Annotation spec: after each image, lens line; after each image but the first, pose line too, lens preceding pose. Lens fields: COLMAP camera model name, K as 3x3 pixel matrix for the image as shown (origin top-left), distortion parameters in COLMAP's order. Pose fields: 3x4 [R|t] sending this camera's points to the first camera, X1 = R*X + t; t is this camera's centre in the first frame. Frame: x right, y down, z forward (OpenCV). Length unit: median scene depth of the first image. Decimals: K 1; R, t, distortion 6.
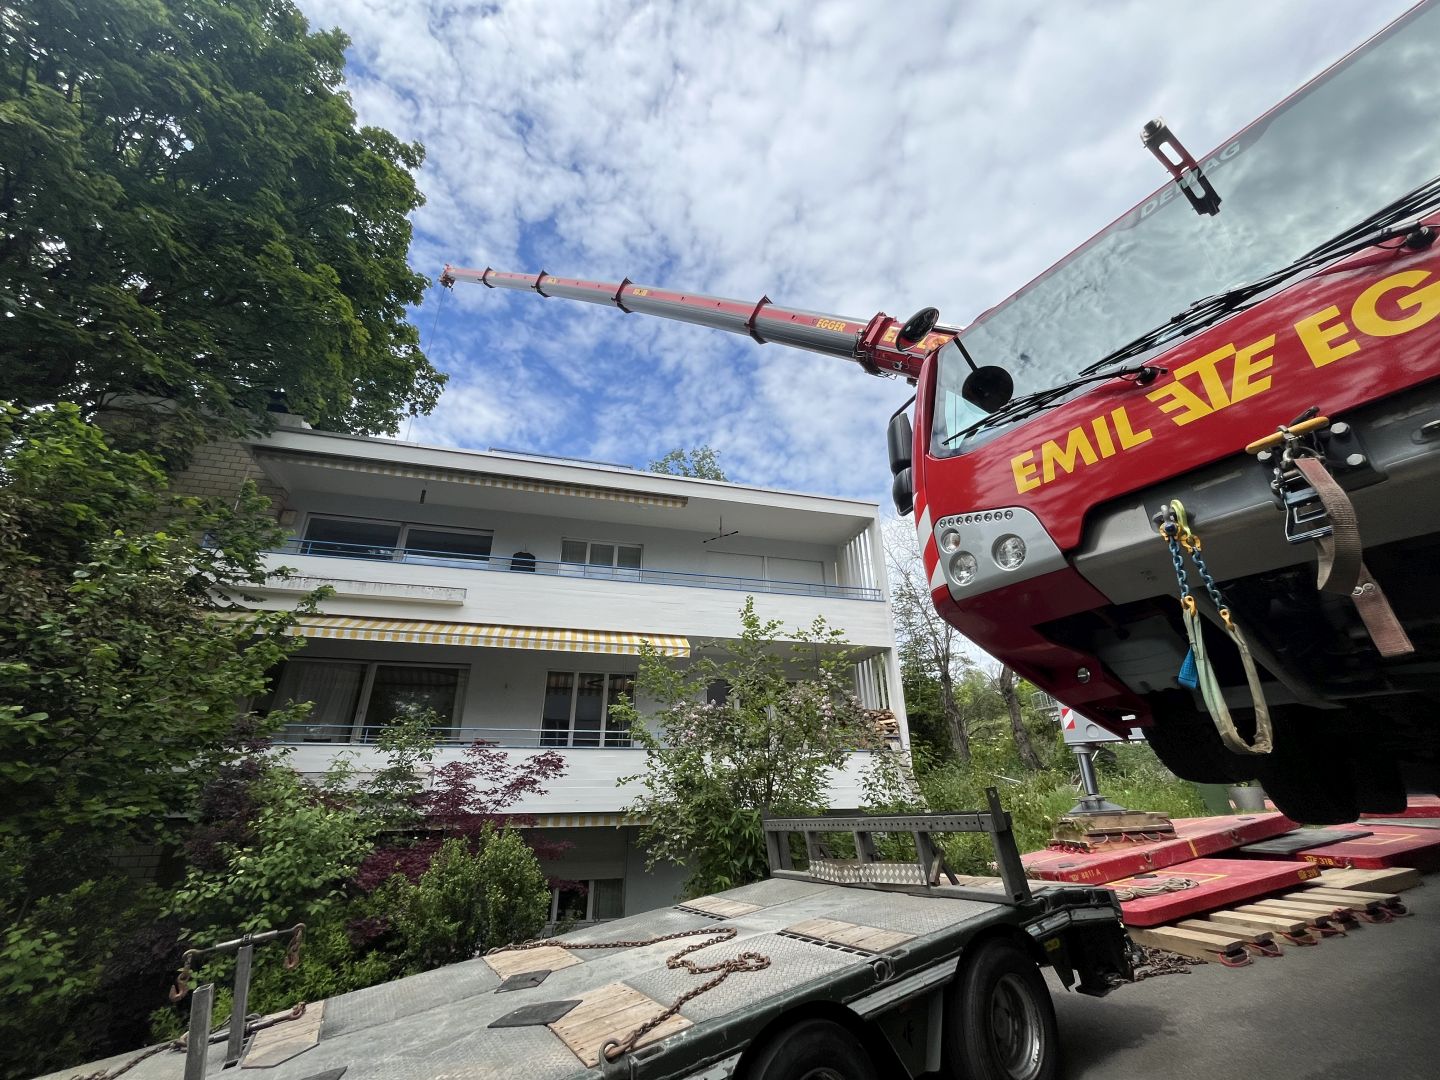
lens RADIAL K [[570.8, 0, 722.6], [0, 570.8, 518.5], [0, 0, 1]] dist [-0.020937, -0.000039]
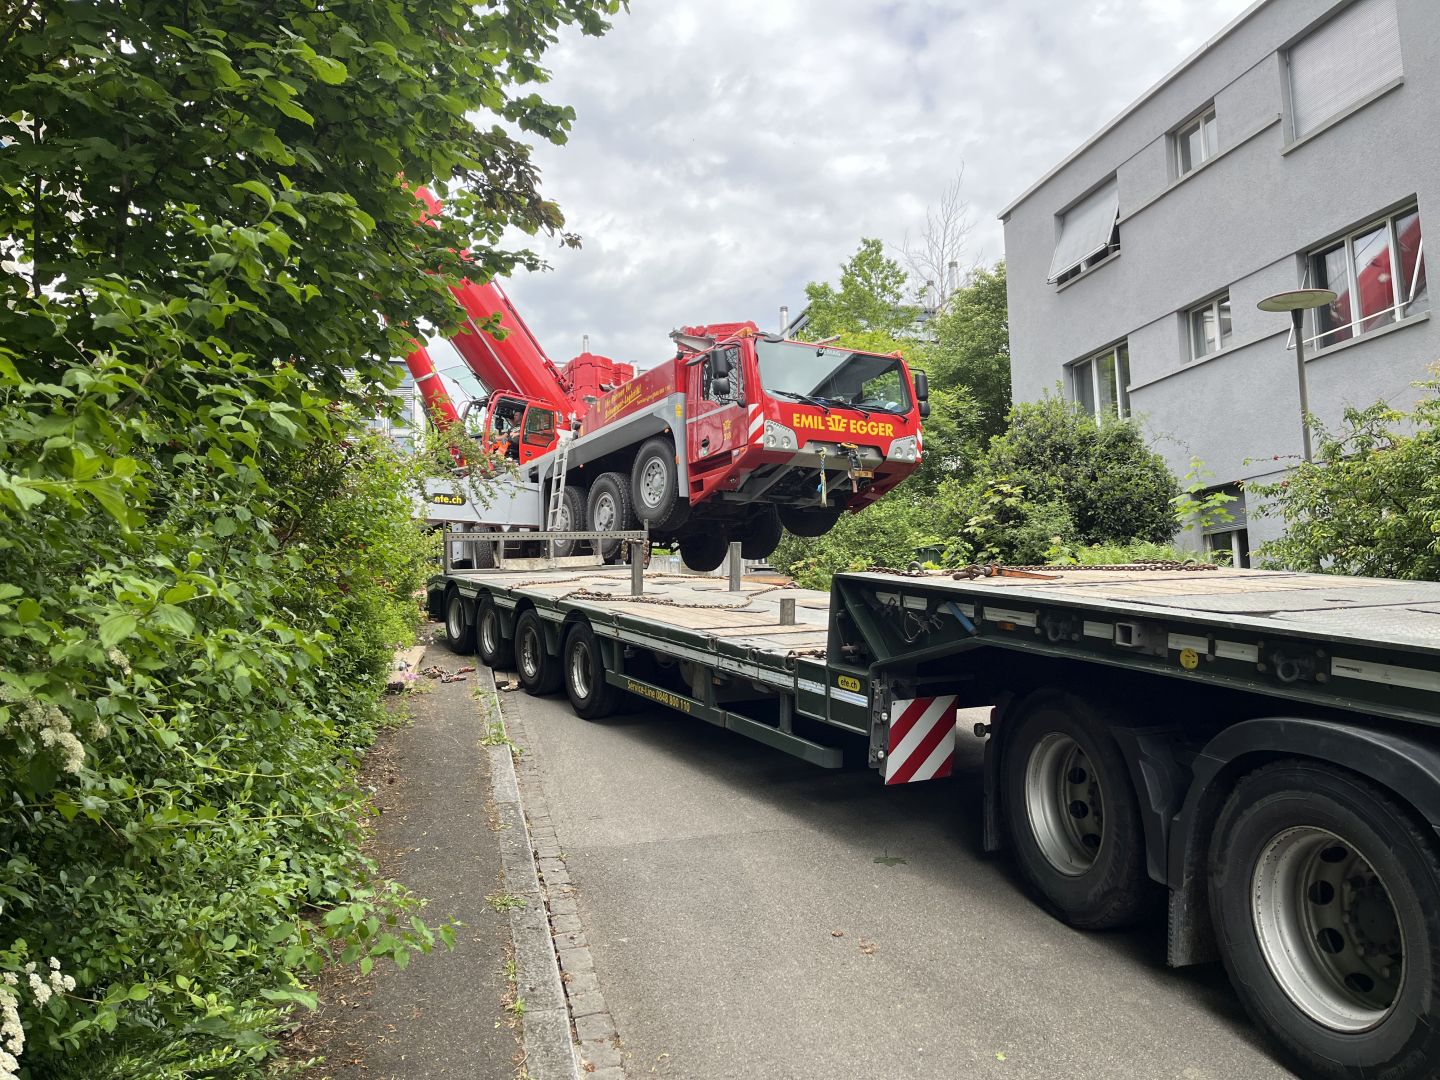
lens RADIAL K [[1109.3, 0, 720.0], [0, 1109.3, 540.0], [0, 0, 1]] dist [0.002836, 0.000545]
pose [[-0.027461, 0.049317, 0.998406, -5.649242], [-0.415619, 0.907796, -0.056273, 1.059885], [-0.909124, -0.416502, -0.004432, 1.153707]]
